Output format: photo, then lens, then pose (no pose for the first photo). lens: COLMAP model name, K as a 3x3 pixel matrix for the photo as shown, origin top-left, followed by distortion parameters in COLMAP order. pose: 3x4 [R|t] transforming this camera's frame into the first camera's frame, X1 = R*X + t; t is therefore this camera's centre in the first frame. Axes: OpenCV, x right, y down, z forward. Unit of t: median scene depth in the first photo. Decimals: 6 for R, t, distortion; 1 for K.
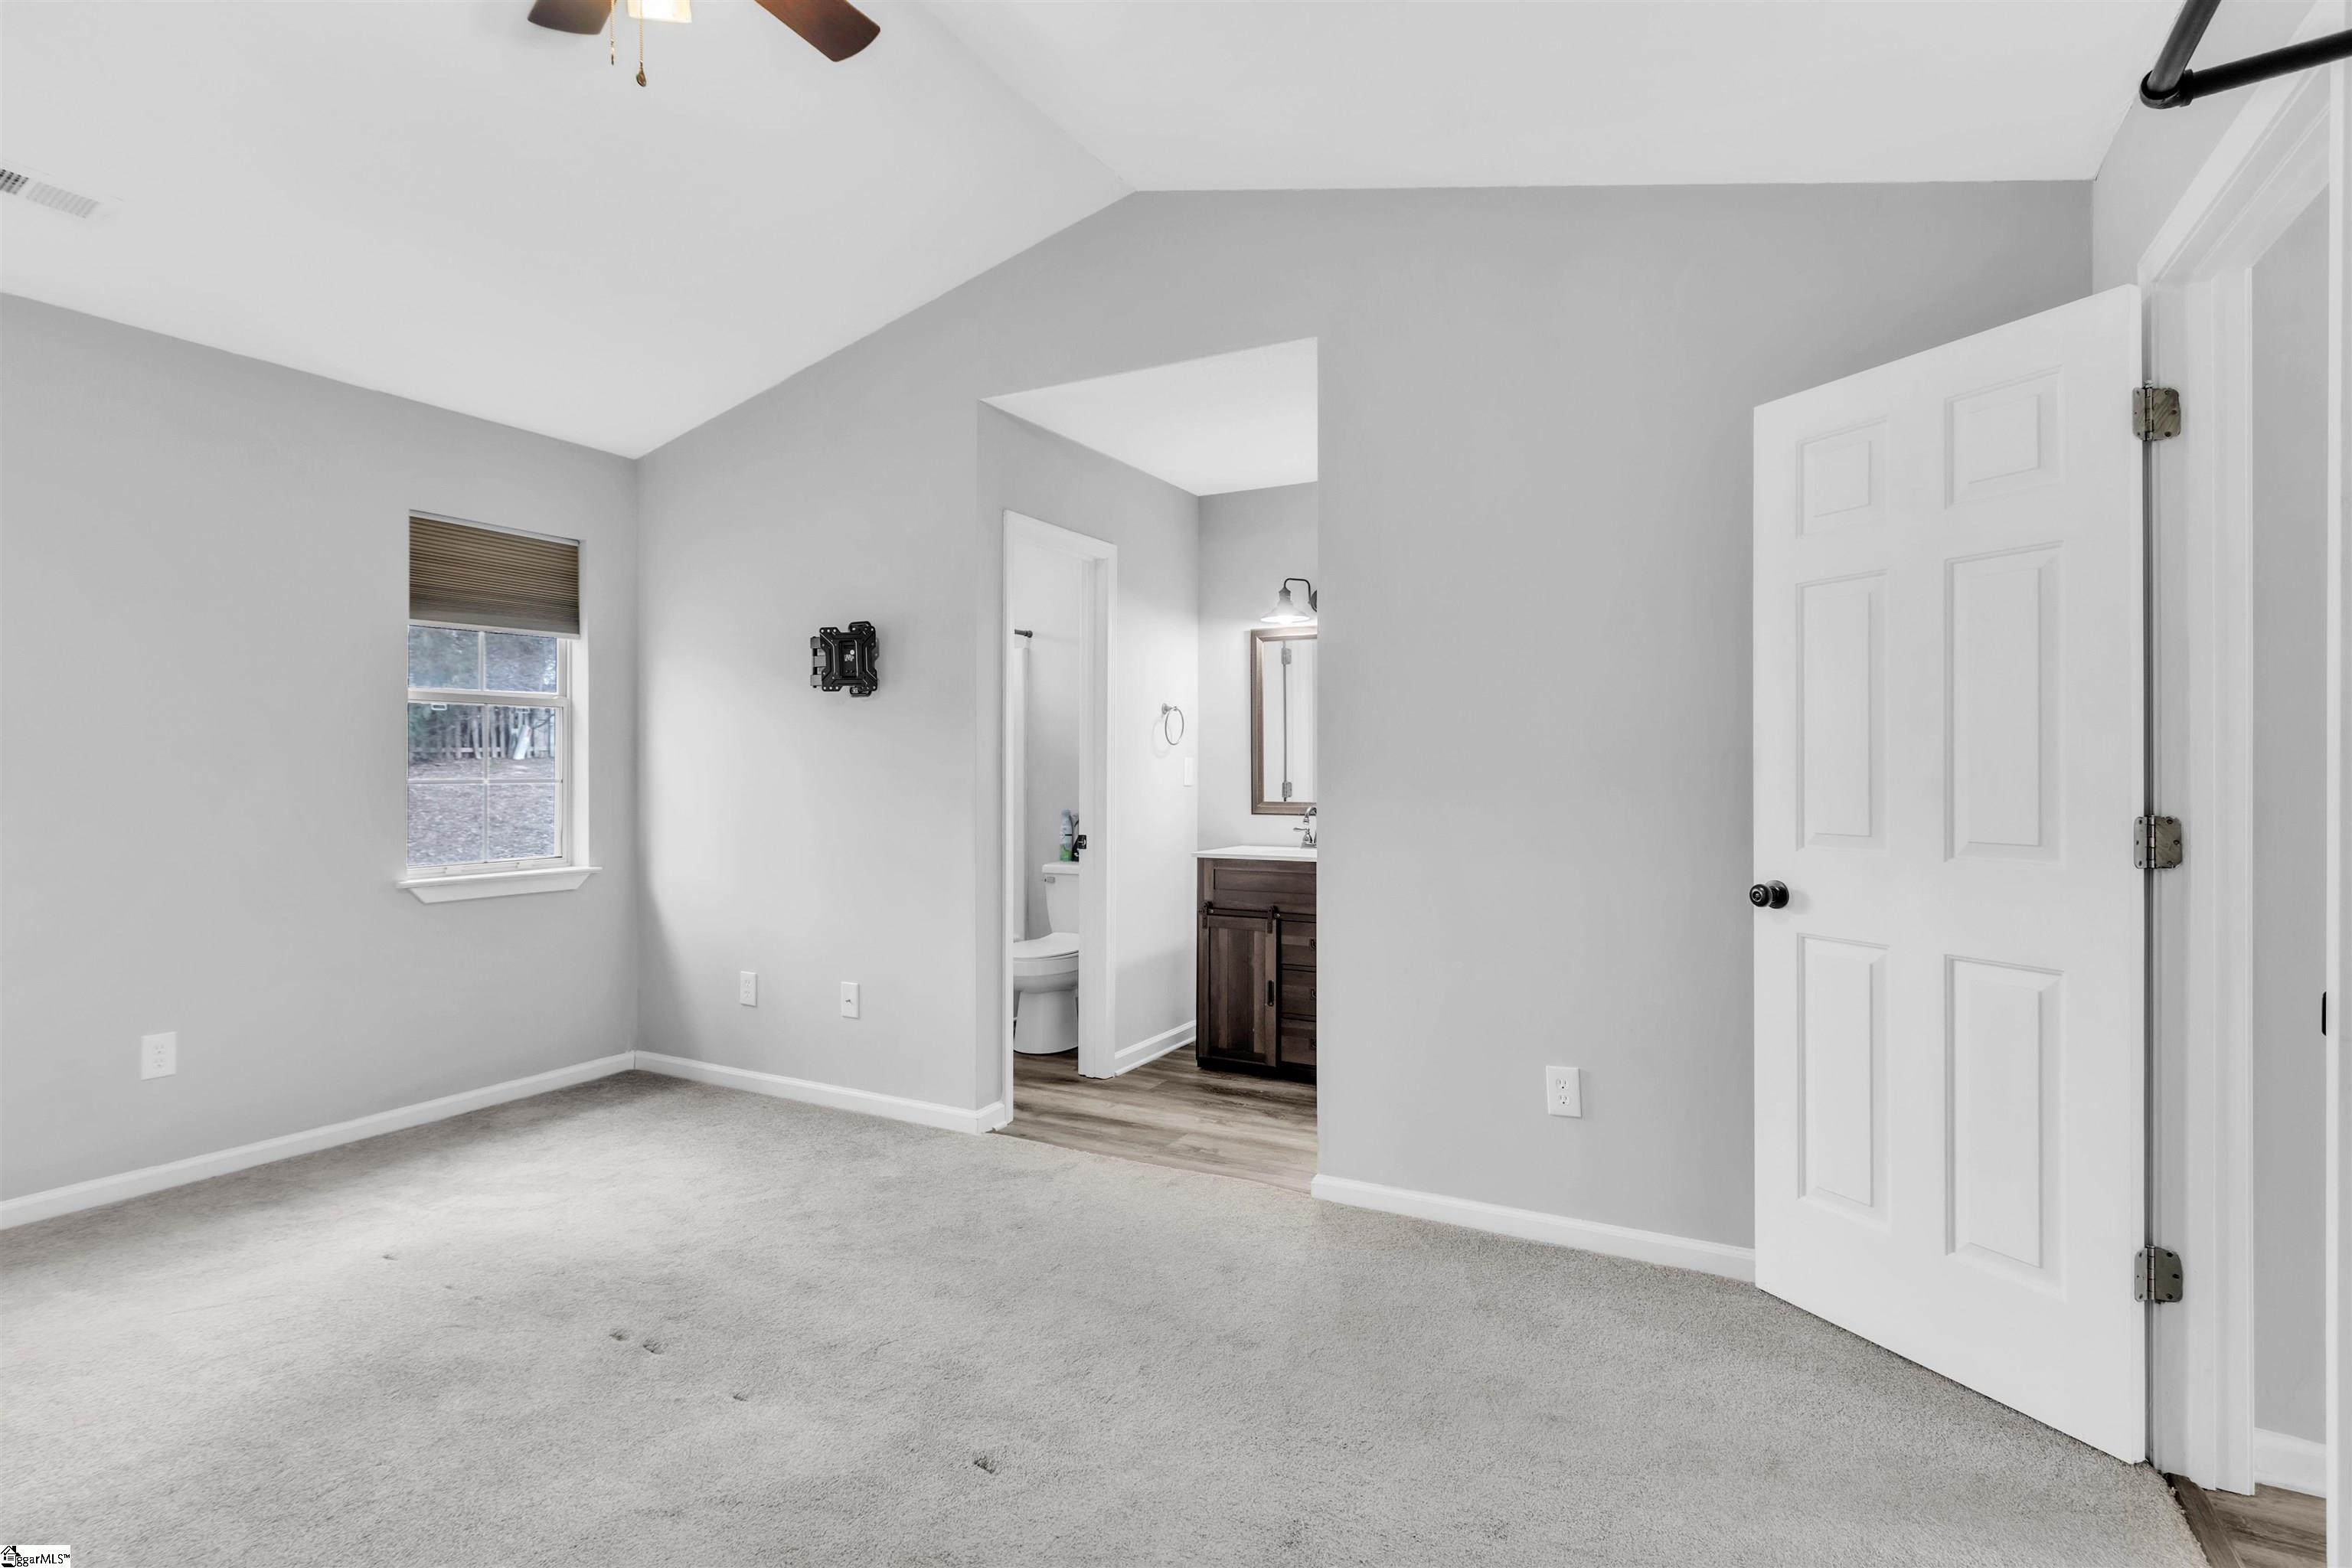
lens RADIAL K [[1160.7, 0, 1176.0], [0, 1160.7, 784.0], [0, 0, 1]] dist [0.000137, -0.000042]
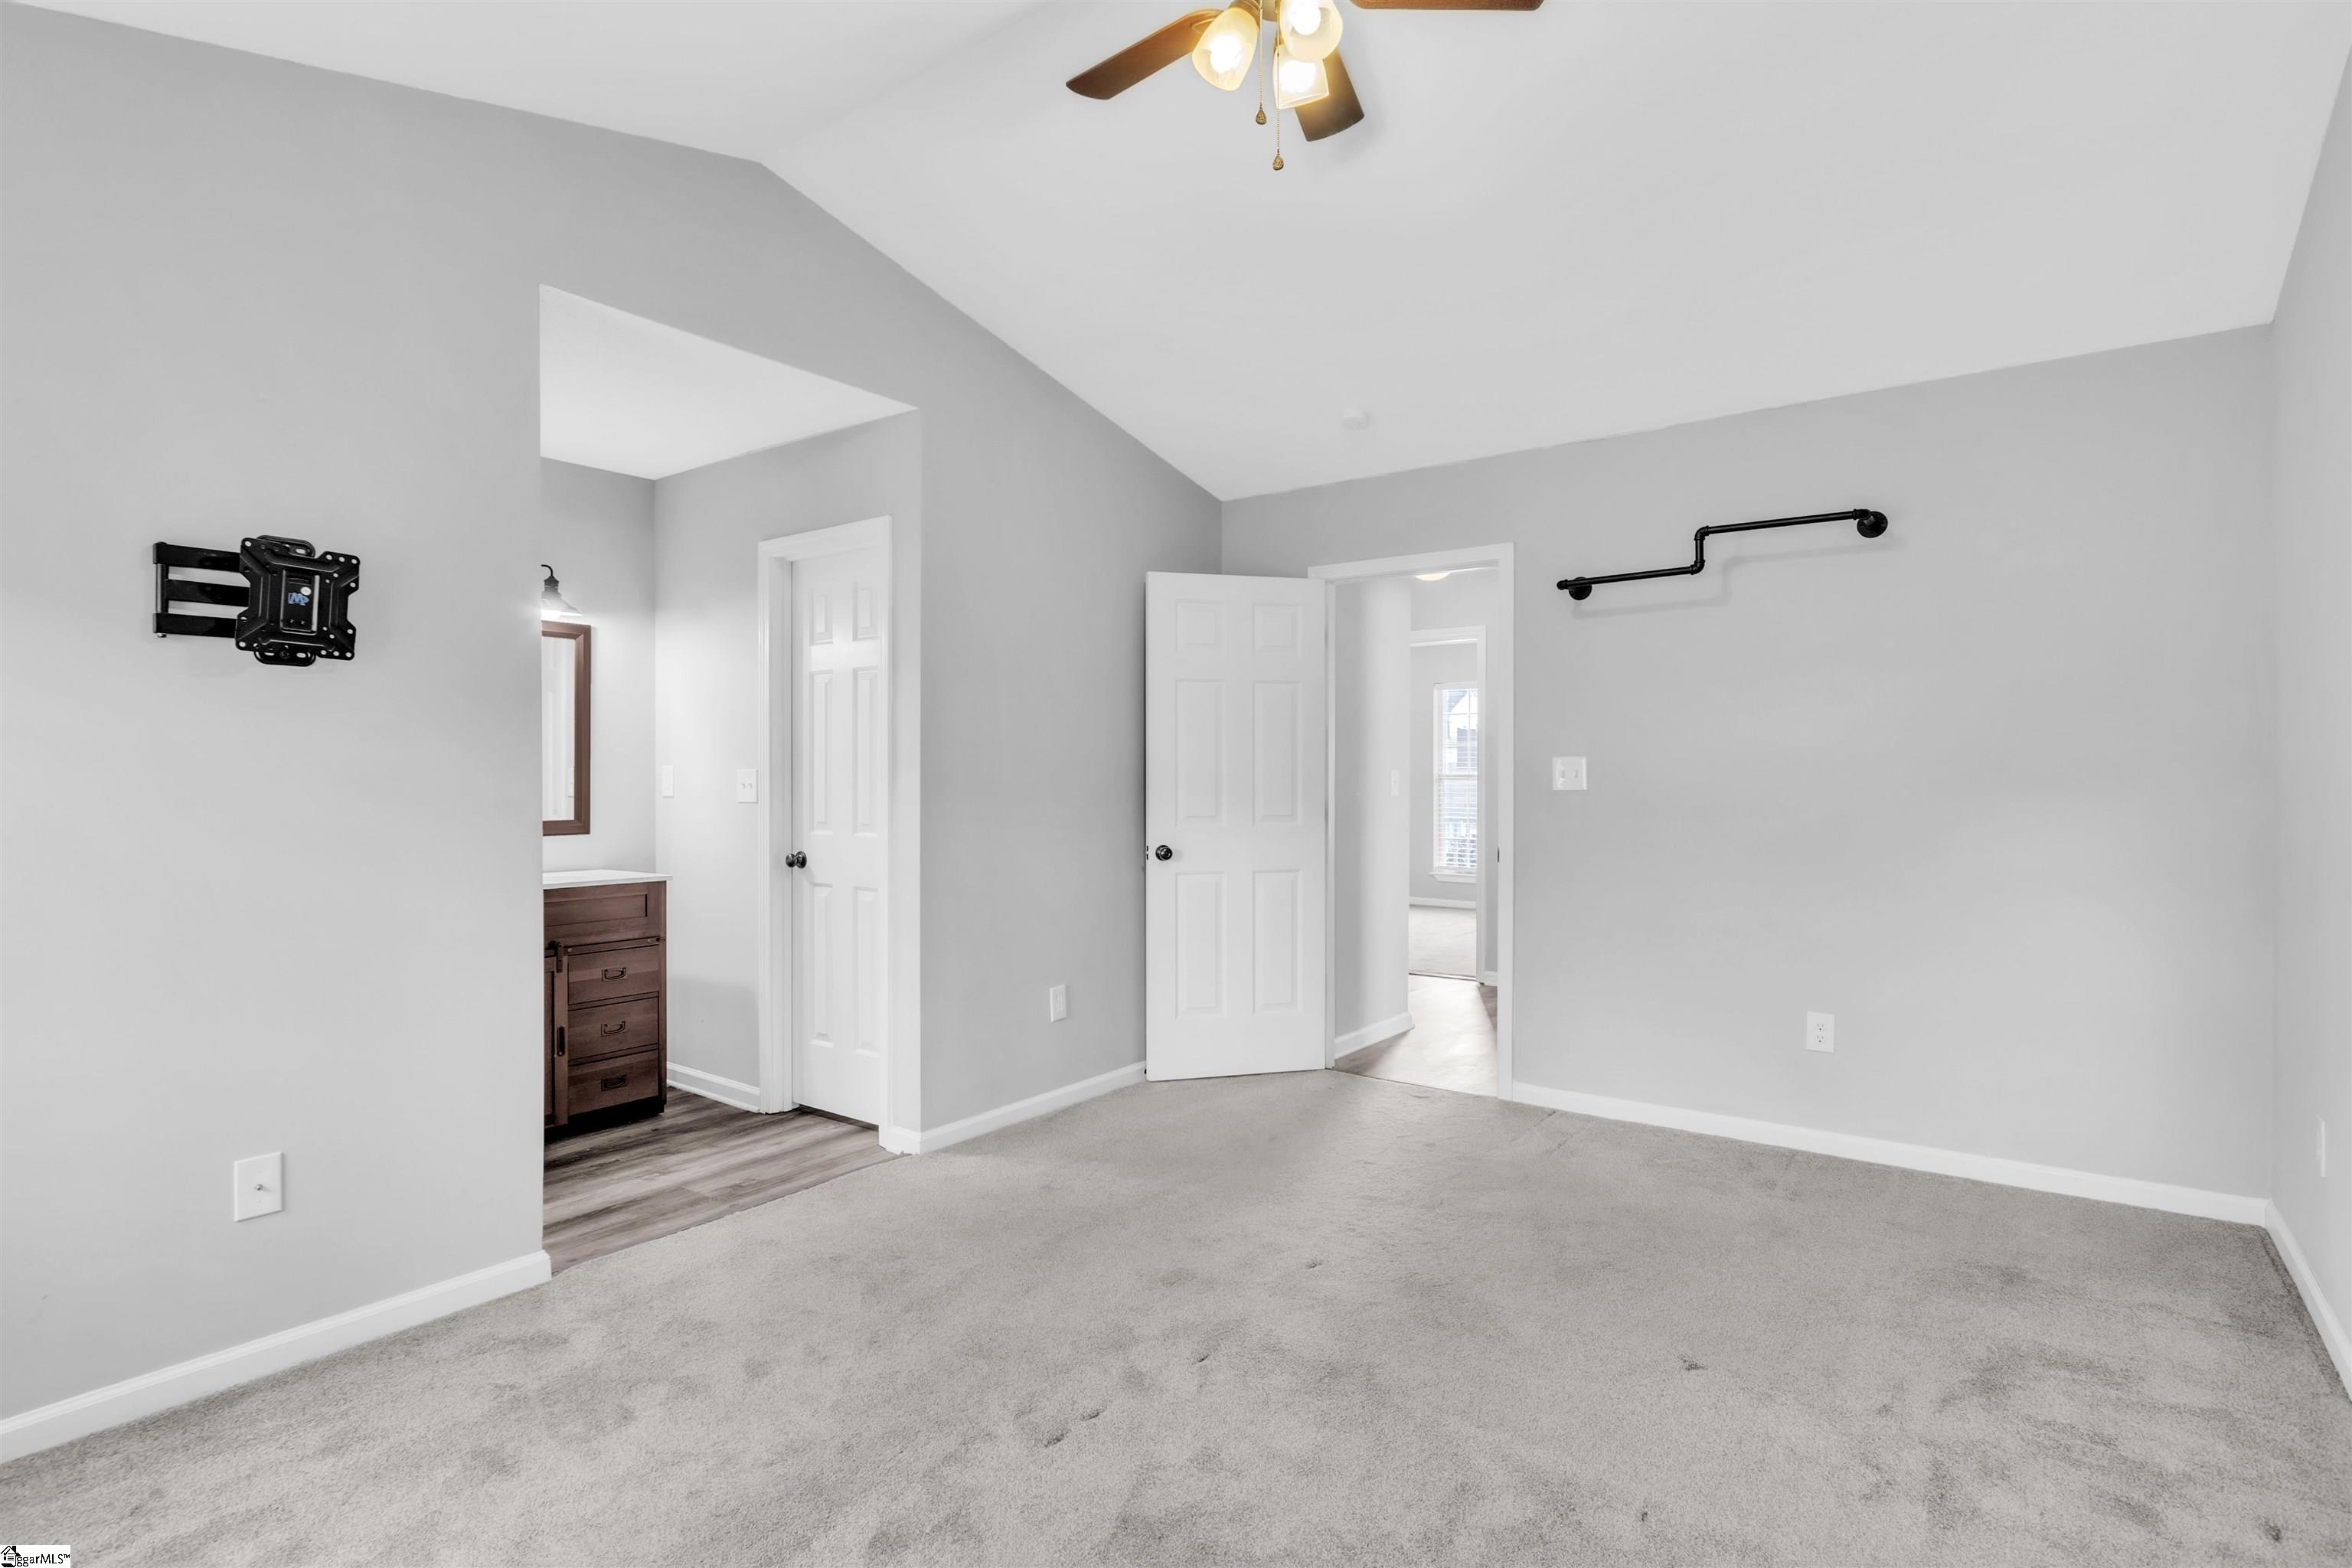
lens RADIAL K [[1160.7, 0, 1176.0], [0, 1160.7, 784.0], [0, 0, 1]] dist [0.000137, -0.000042]
pose [[0.142017, -0.006082, 0.989846, -0.836047], [0.012215, 0.999916, 0.004391, -0.011495], [-0.989789, 0.011467, 0.142079, 0.493421]]
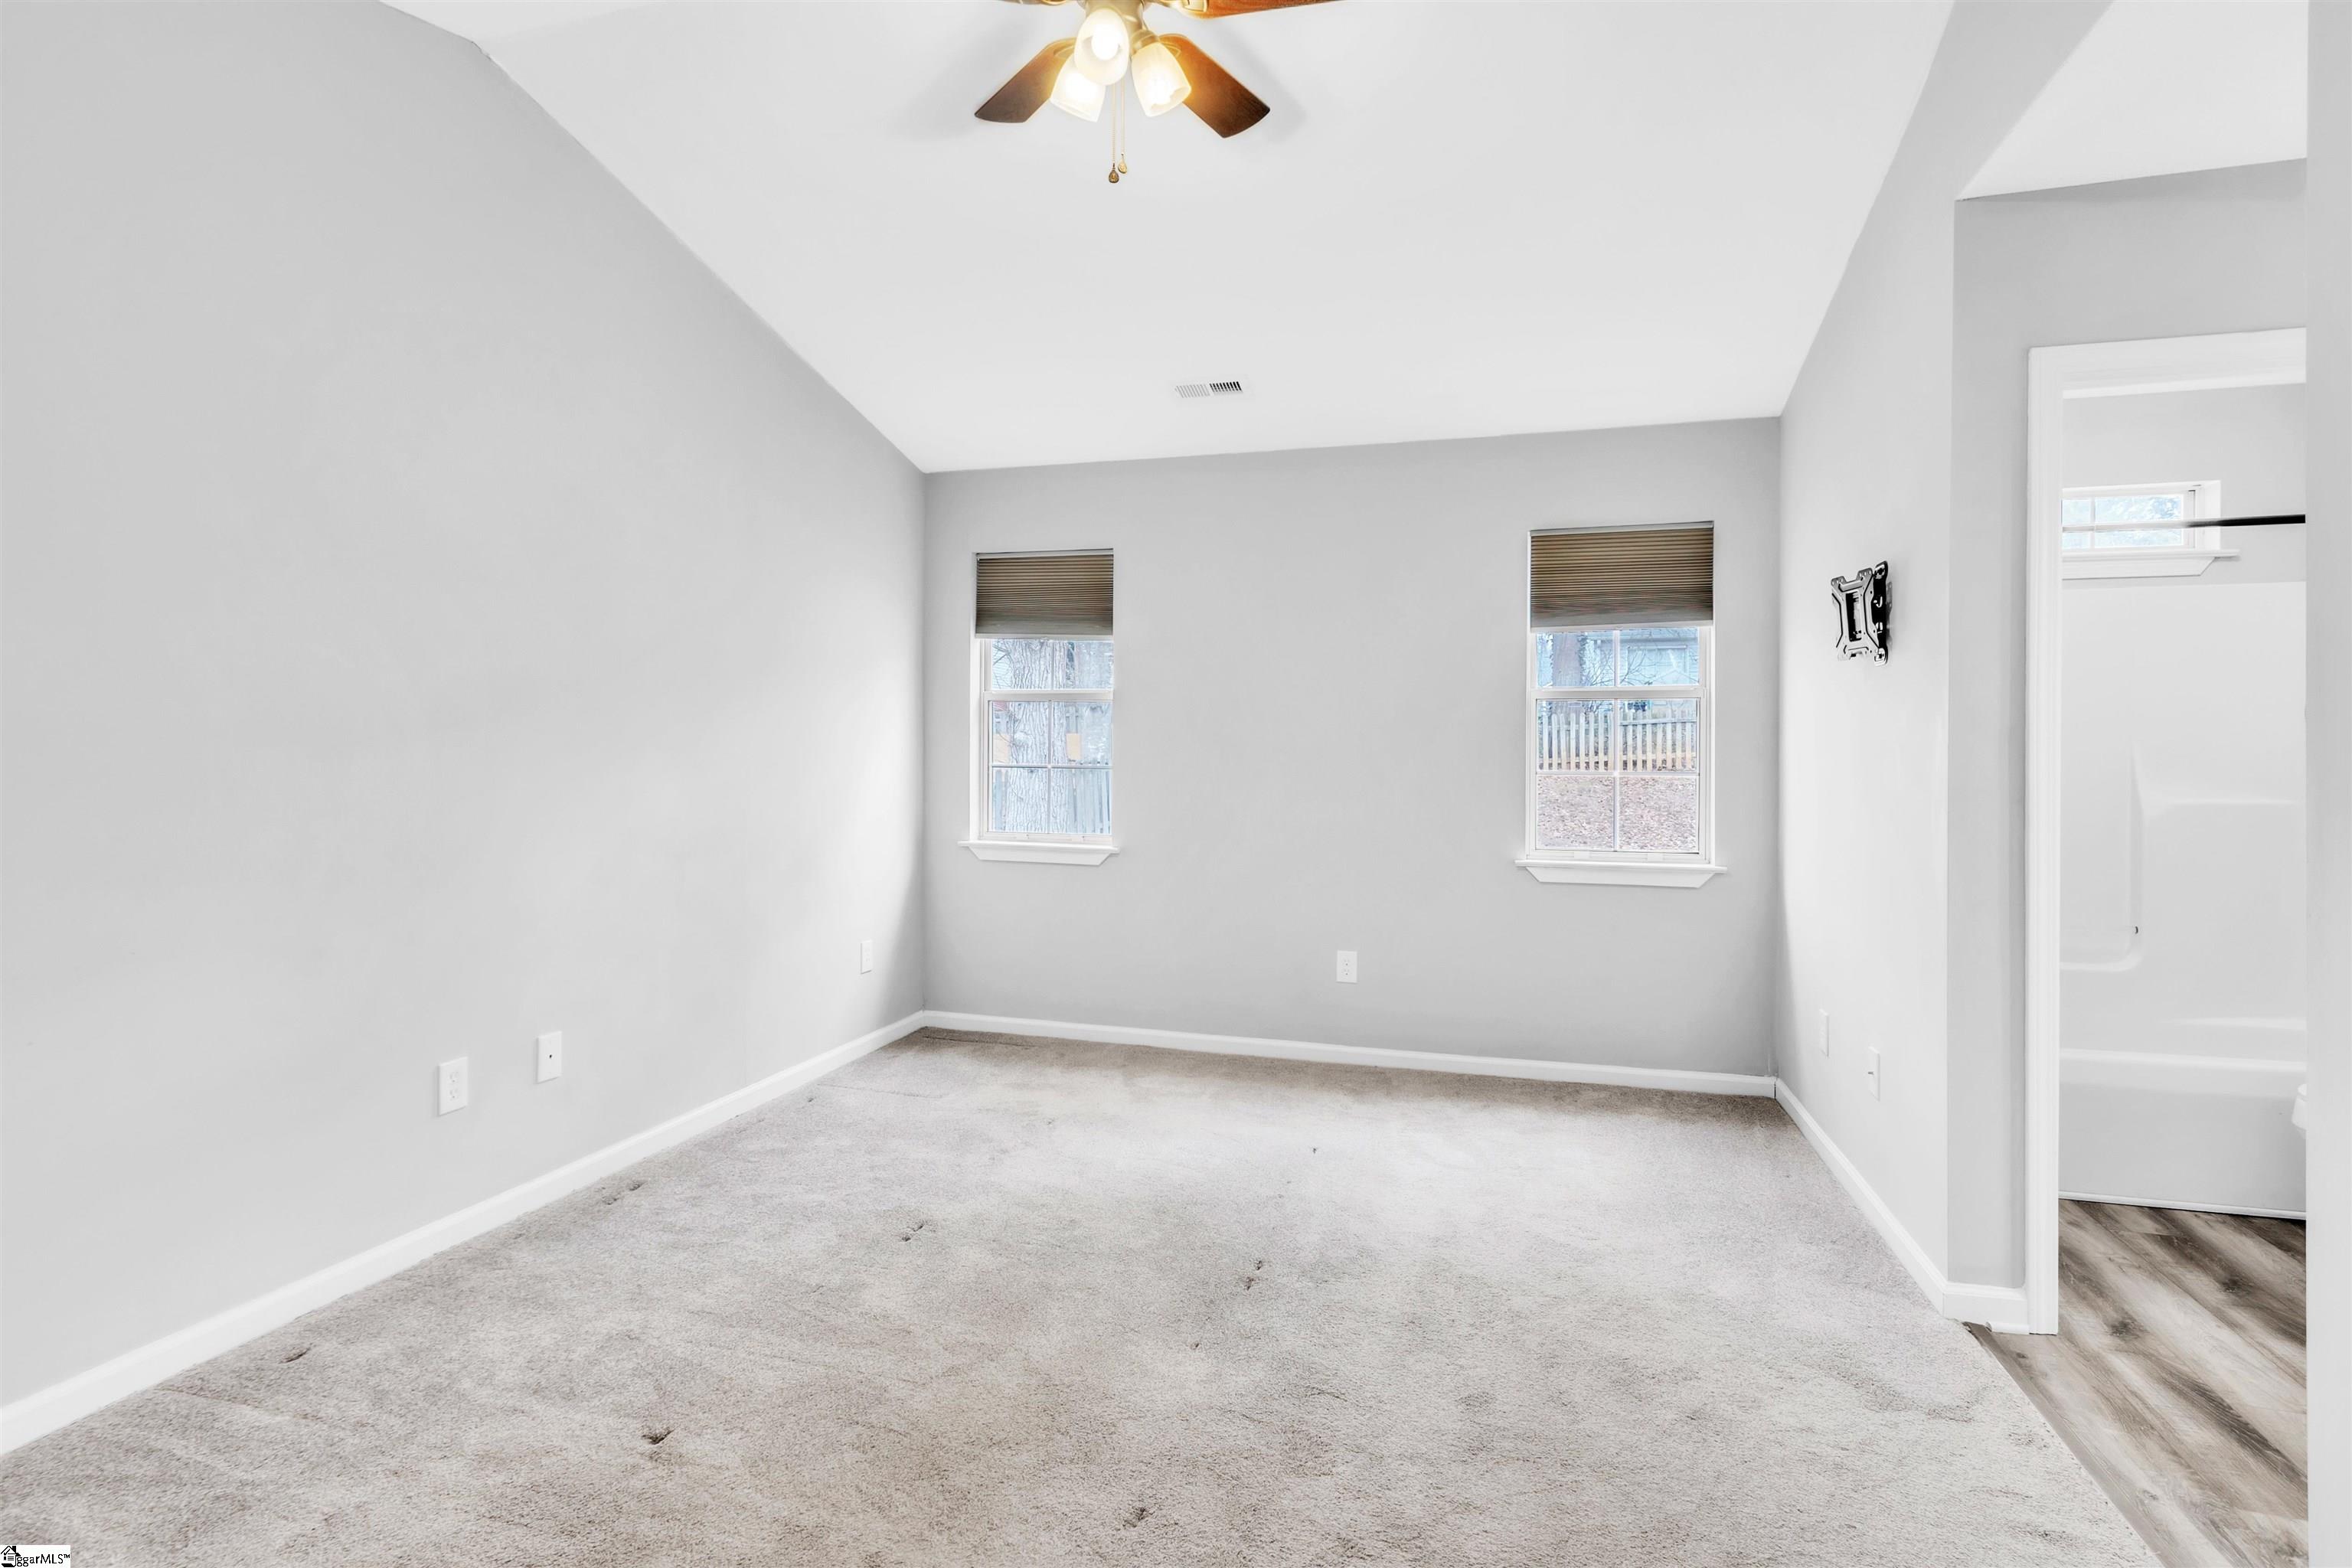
lens RADIAL K [[1174.2, 0, 1166.5], [0, 1174.2, 769.6], [0, 0, 1]] dist [0.000747, 0.000010]
pose [[0.204913, 0.008711, -0.978741, 0.384979], [-0.017427, 0.999834, 0.005250, -0.004411], [0.978625, 0.015981, 0.205031, 0.423786]]
